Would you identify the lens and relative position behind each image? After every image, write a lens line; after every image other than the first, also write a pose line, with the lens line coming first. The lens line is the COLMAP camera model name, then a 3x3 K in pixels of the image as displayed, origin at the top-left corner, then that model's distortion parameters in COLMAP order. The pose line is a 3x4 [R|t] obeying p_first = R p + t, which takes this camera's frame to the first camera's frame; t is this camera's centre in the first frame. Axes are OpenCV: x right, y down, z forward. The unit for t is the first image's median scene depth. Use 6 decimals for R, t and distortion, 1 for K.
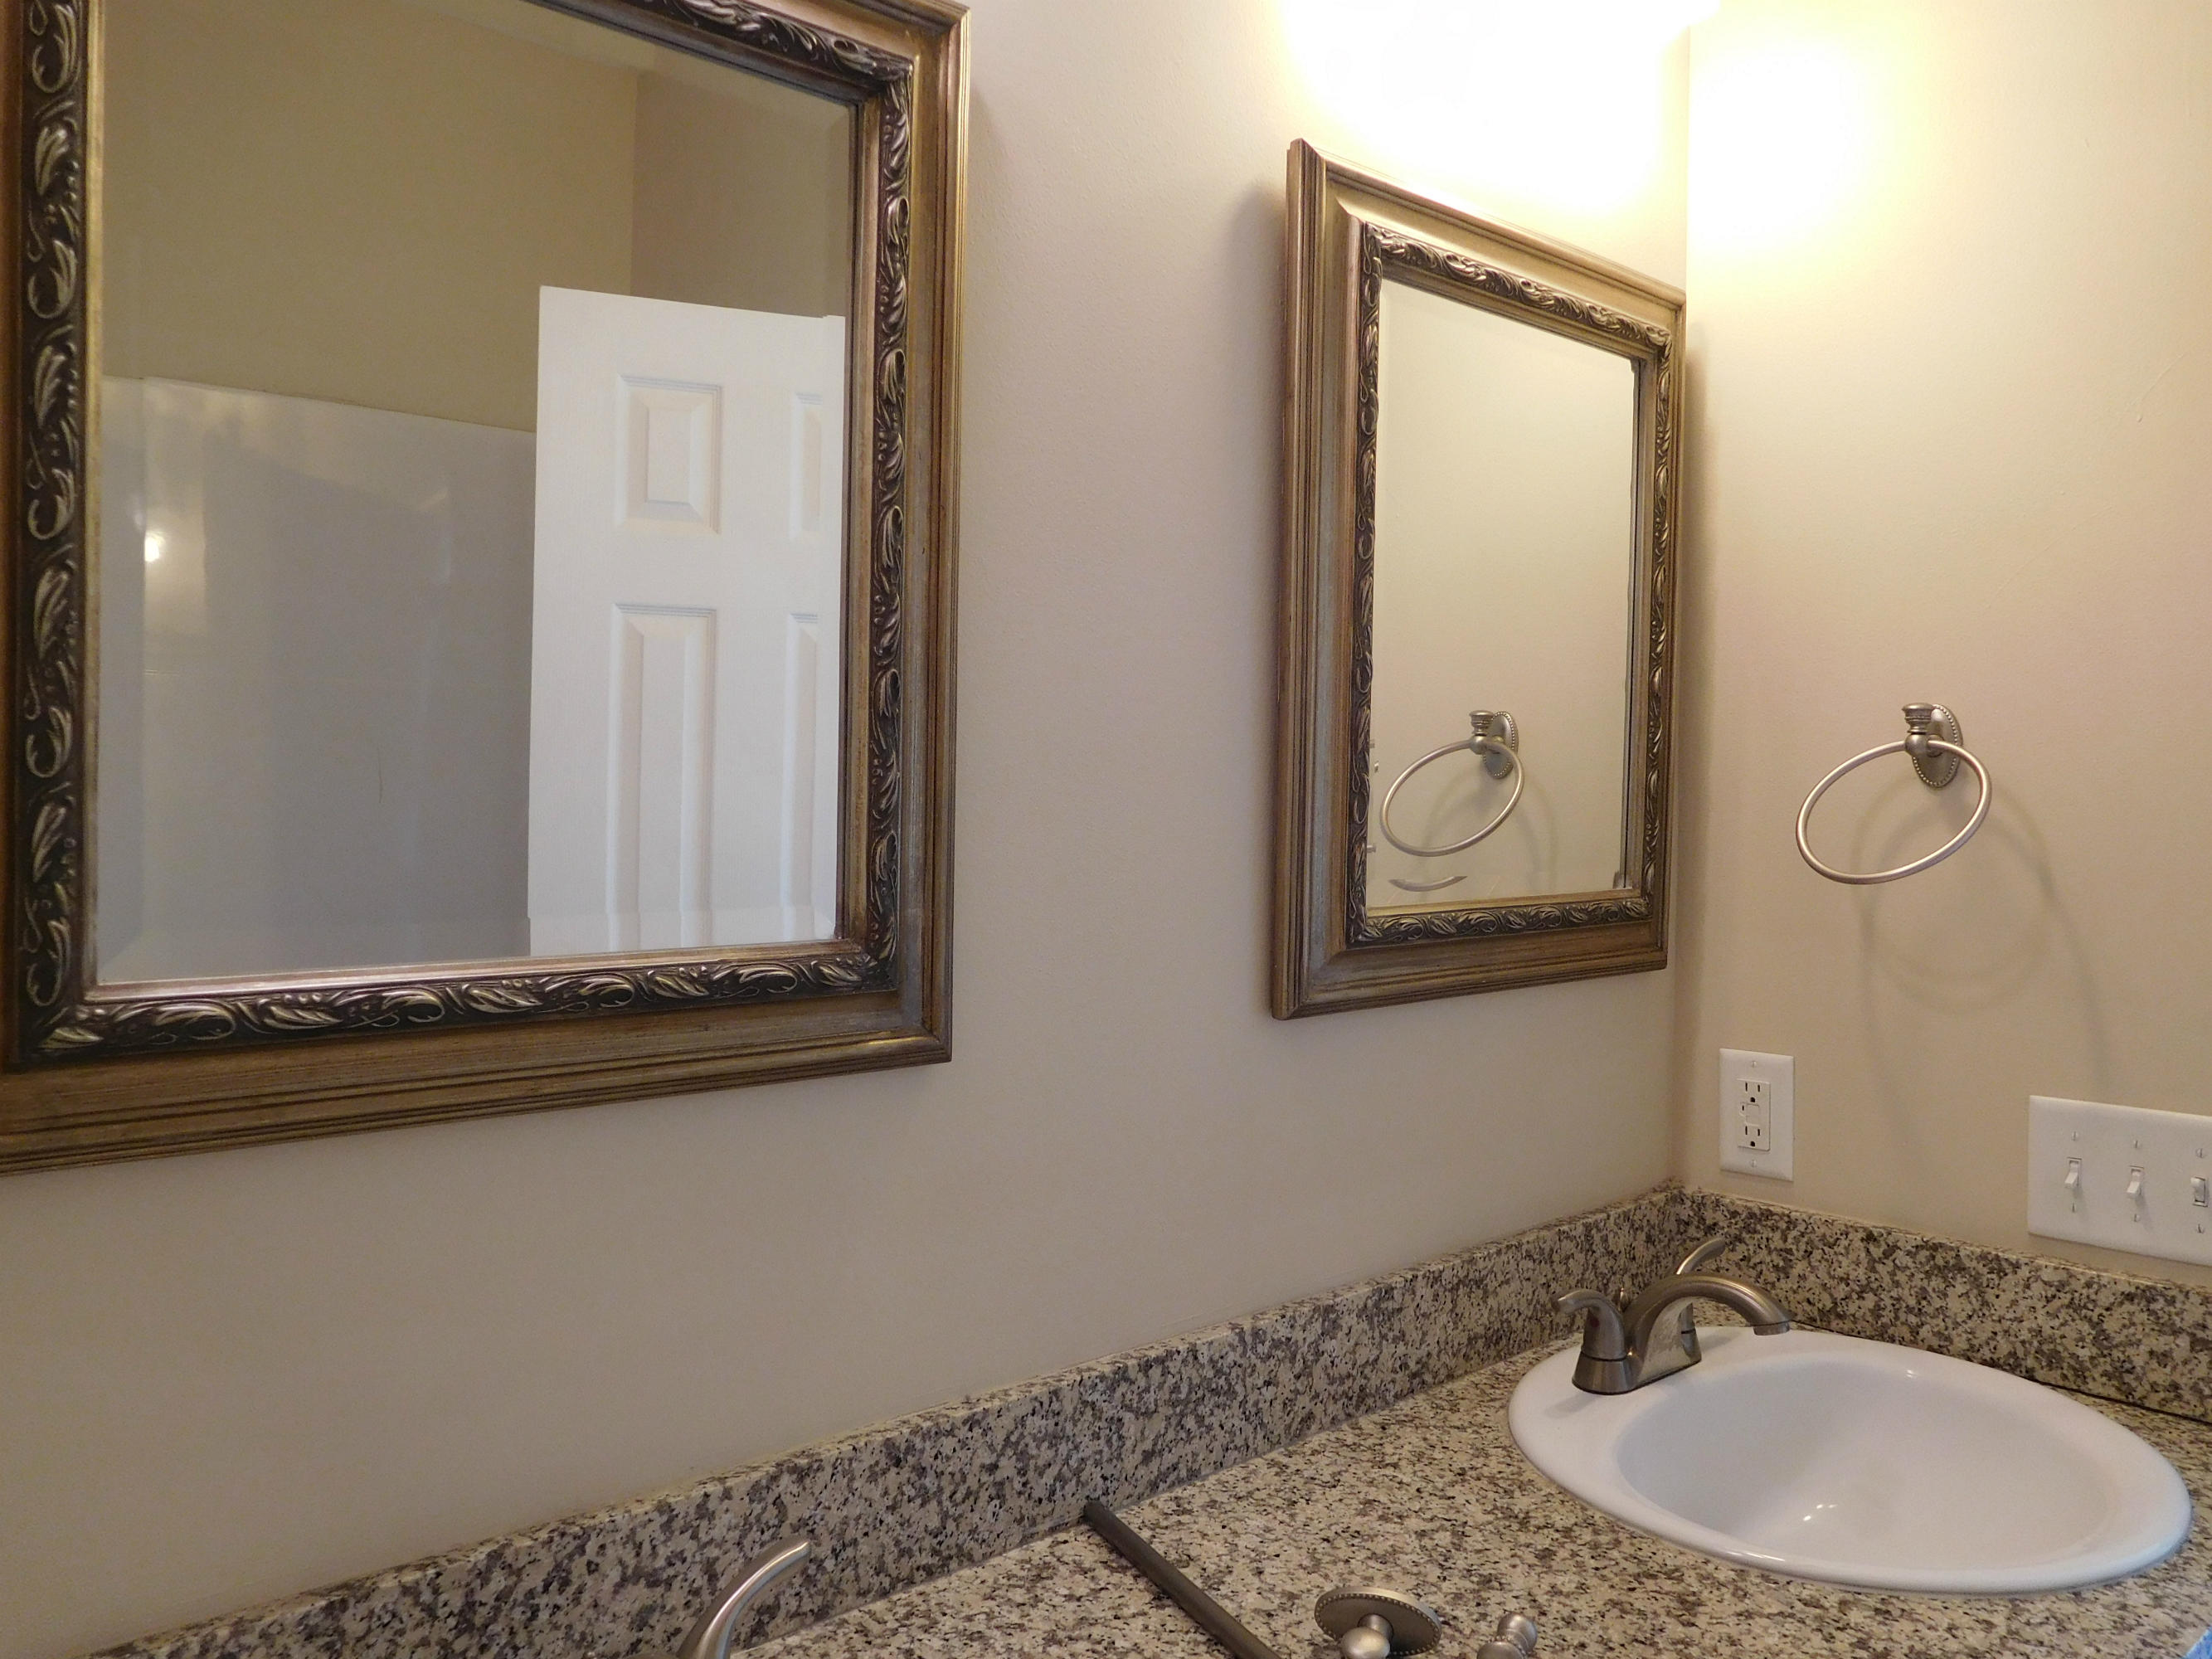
lens RADIAL K [[1660.7, 0, 1104.0], [0, 1660.7, 831.8], [0, 0, 1]] dist [-0.014893, 0.005117]
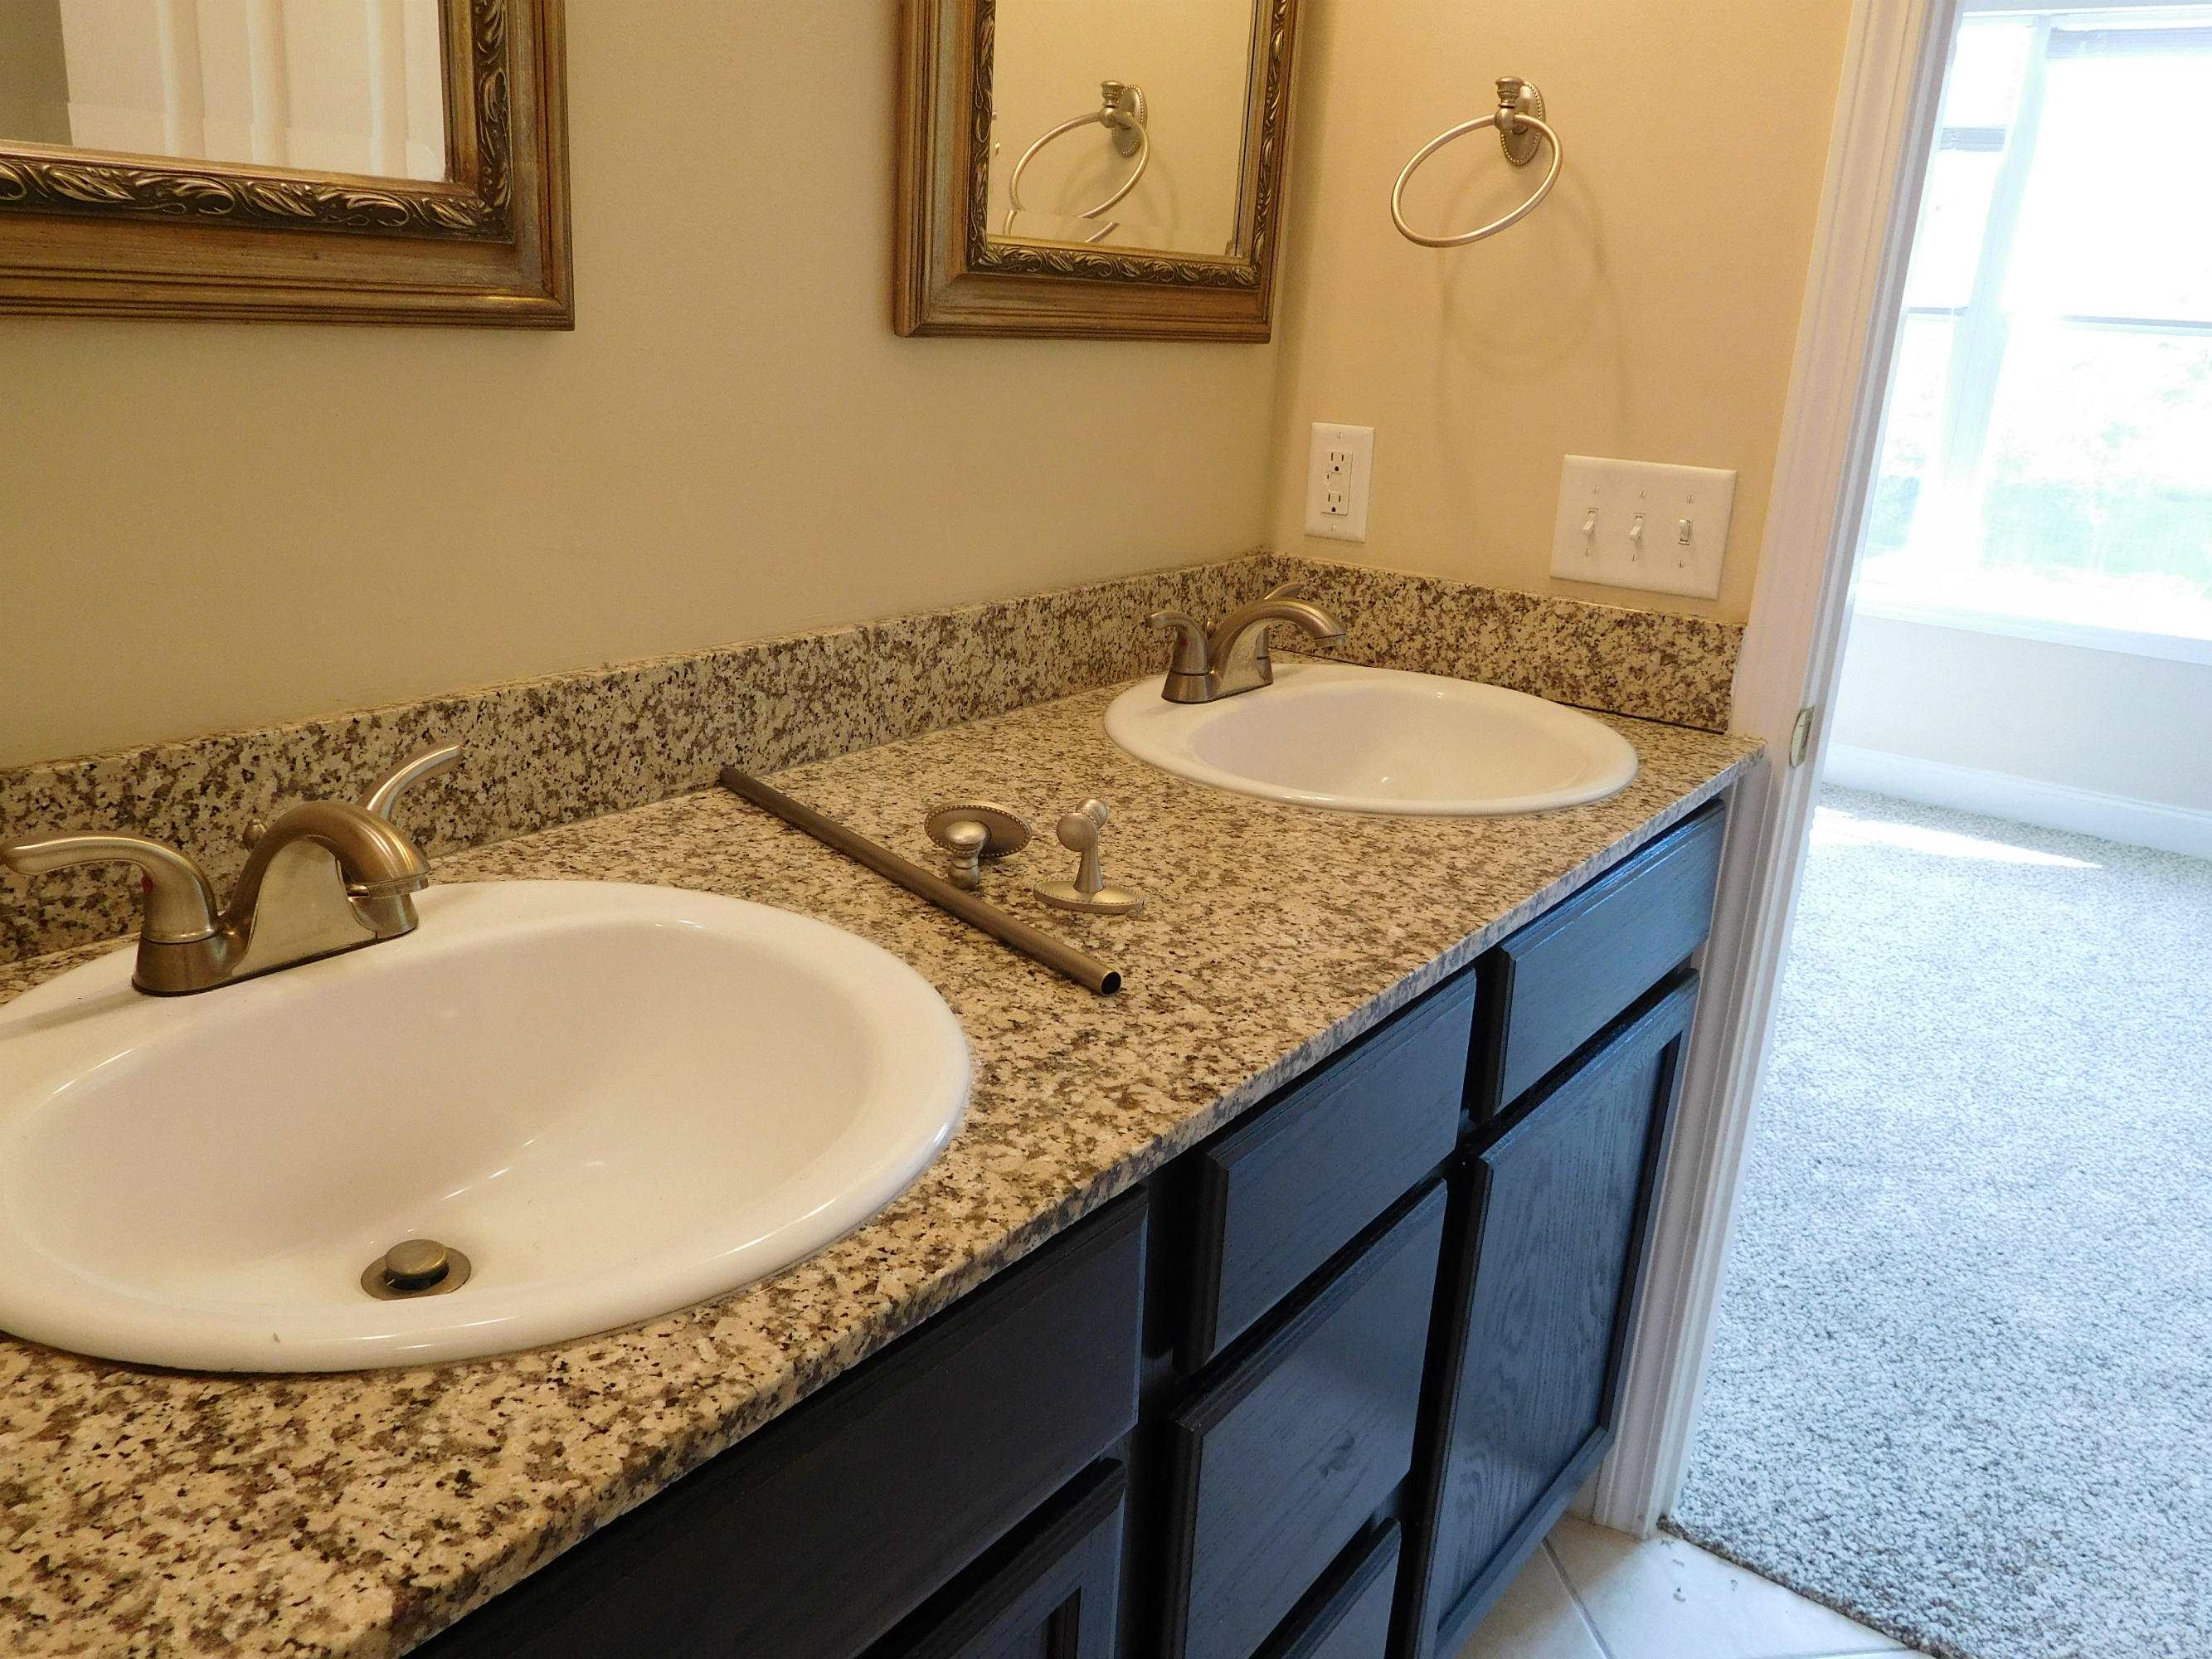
lens RADIAL K [[1660.7, 0, 1106.7], [0, 1660.7, 823.6], [0, 0, 1]] dist [-0.014893, 0.005117]
pose [[0.977210, -0.022562, 0.211072, 0.005268], [-0.039414, 0.957761, 0.284851, 0.111830], [-0.208584, -0.286679, 0.935044, -0.095445]]
